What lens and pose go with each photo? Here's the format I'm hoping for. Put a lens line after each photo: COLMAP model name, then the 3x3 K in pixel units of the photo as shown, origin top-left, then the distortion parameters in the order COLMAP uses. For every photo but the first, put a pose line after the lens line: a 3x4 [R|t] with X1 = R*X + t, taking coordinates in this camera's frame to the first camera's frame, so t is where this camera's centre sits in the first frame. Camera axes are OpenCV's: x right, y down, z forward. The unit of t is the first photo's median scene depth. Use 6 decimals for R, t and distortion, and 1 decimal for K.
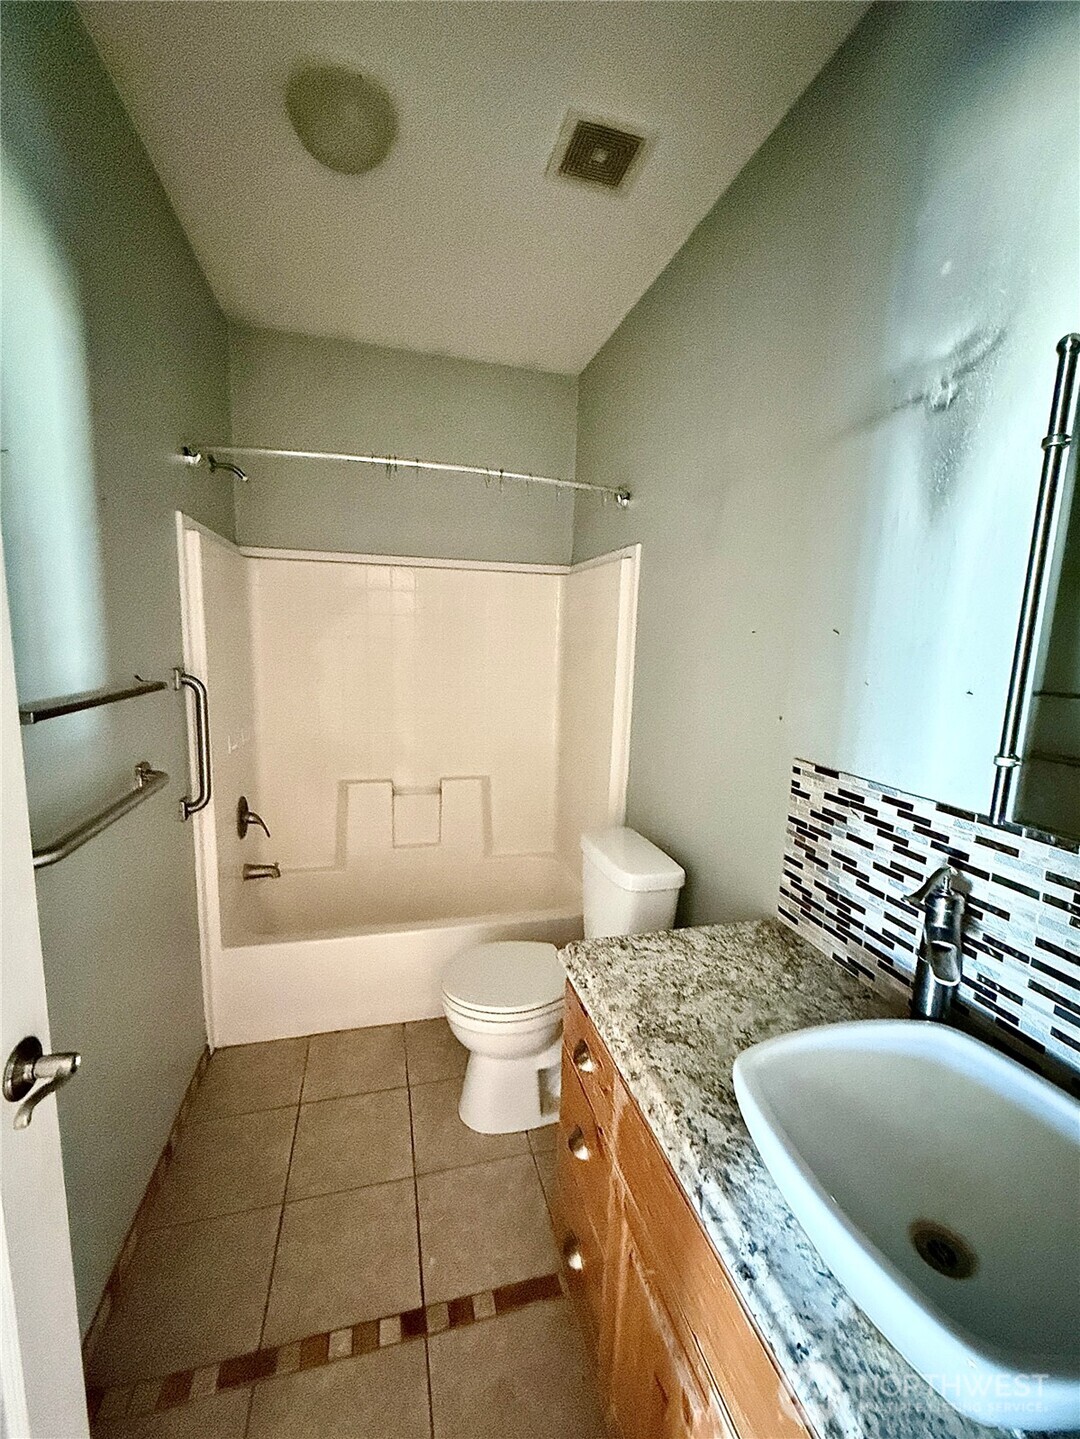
lens RADIAL K [[577.7, 0, 494.7], [0, 577.7, 719.6], [0, 0, 1]] dist [0.001498, 0.000301]
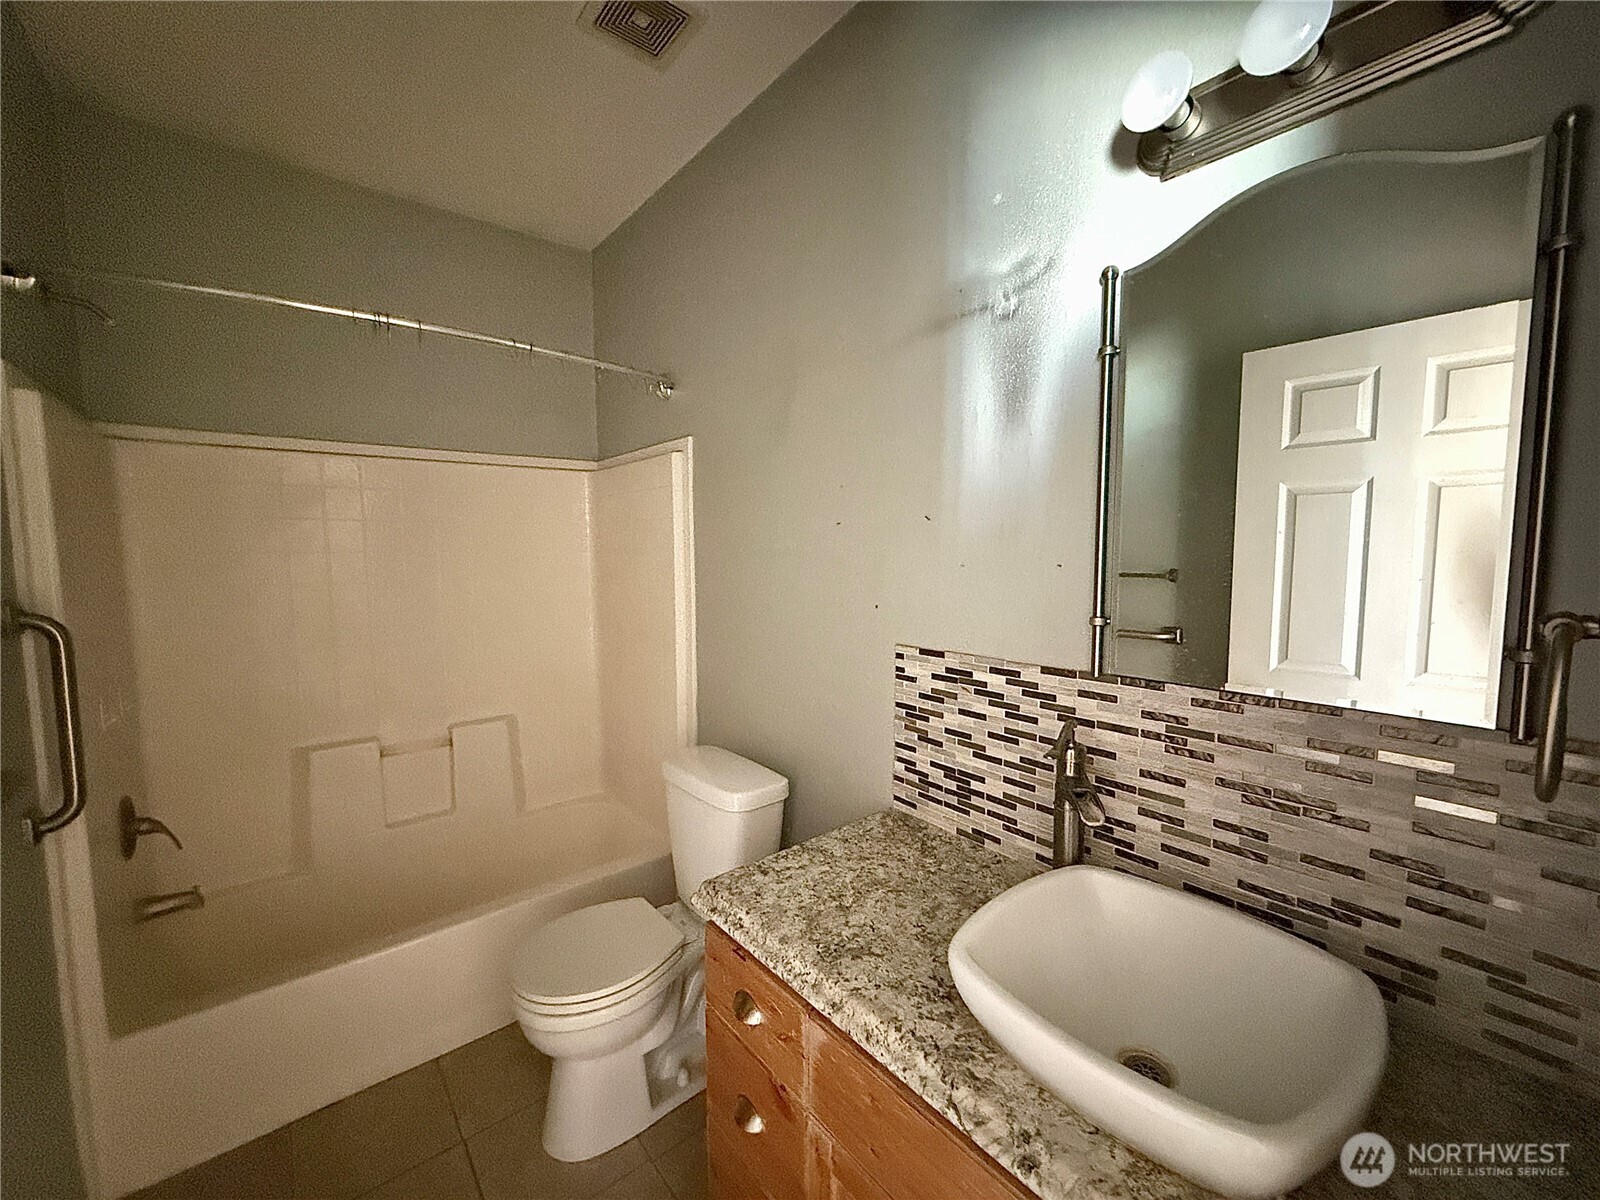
lens RADIAL K [[642.4, 0, 768.6], [0, 642.4, 597.1], [0, 0, 1]] dist [0.001498, 0.000301]
pose [[0.911222, -0.065101, 0.406738, -0.158525], [0.089761, 0.995085, -0.041825, 0.013133], [-0.402016, 0.074621, 0.912587, 0.063256]]
